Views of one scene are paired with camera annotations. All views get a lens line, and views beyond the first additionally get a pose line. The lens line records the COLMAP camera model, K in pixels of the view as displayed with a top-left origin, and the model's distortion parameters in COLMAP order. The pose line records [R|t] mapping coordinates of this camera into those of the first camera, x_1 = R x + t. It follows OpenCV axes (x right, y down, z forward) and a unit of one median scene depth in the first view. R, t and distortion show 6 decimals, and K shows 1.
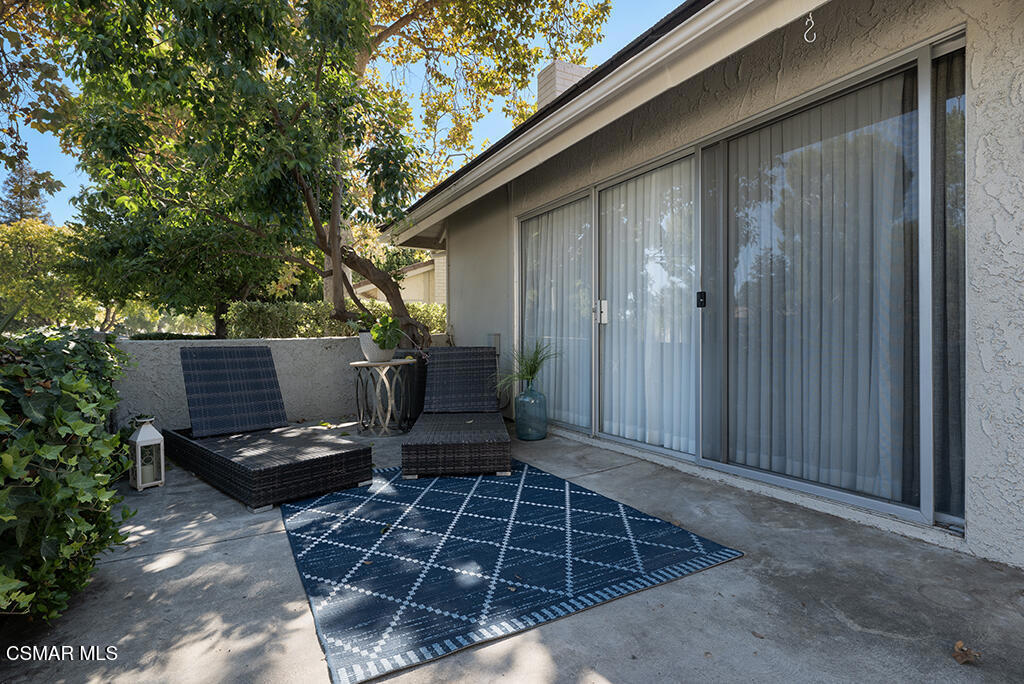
lens RADIAL K [[513.8, 0, 512.0], [0, 513.8, 342.0], [0, 0, 1]] dist [0.001403, 0.000122]
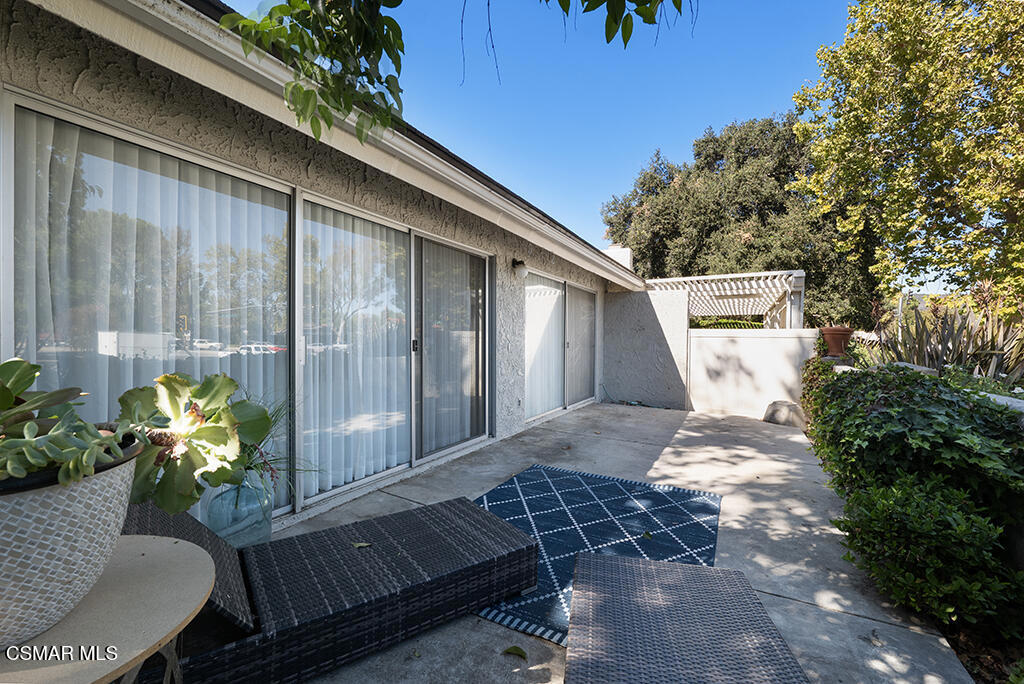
lens RADIAL K [[421.4, 0, 510.3], [0, 421.4, 341.8], [0, 0, 1]] dist [-0.010848, -0.000096]
pose [[-0.498628, -0.000023, 0.866816, -1.084675], [0.017371, 0.999799, 0.010019, -0.145142], [-0.866642, 0.020054, -0.498527, 1.980023]]
